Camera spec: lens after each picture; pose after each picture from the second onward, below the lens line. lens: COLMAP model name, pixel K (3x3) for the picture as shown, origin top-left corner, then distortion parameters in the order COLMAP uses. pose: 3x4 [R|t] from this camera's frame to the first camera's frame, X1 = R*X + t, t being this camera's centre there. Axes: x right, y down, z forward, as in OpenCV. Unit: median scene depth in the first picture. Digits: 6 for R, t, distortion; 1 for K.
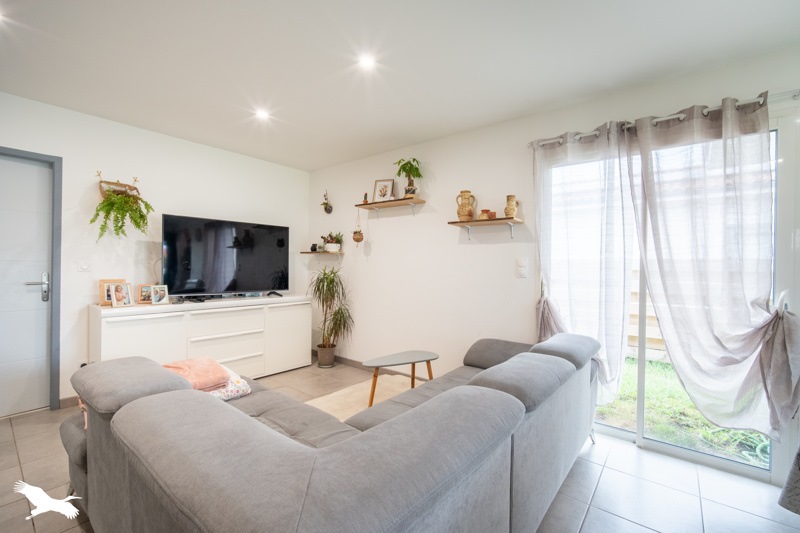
lens RADIAL K [[349.0, 0, 400.0], [0, 349.0, 266.5], [0, 0, 1]] dist [-0.018939, 0.000009]
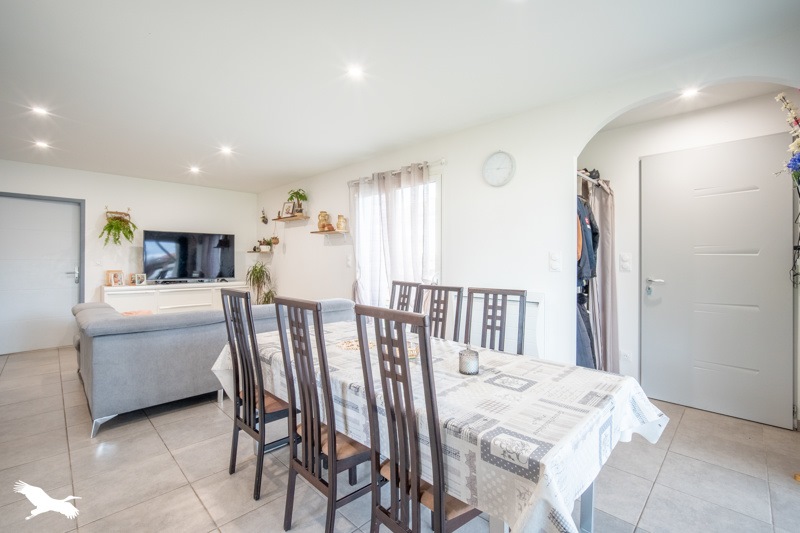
lens RADIAL K [[352.4, 0, 397.1], [0, 352.4, 260.6], [0, 0, 1]] dist [-0.017272, -0.000006]
pose [[0.994102, -0.009928, -0.107993, 0.708418], [0.009708, 0.999950, -0.002568, 0.007640], [0.108013, 0.001505, 0.994148, -0.528666]]
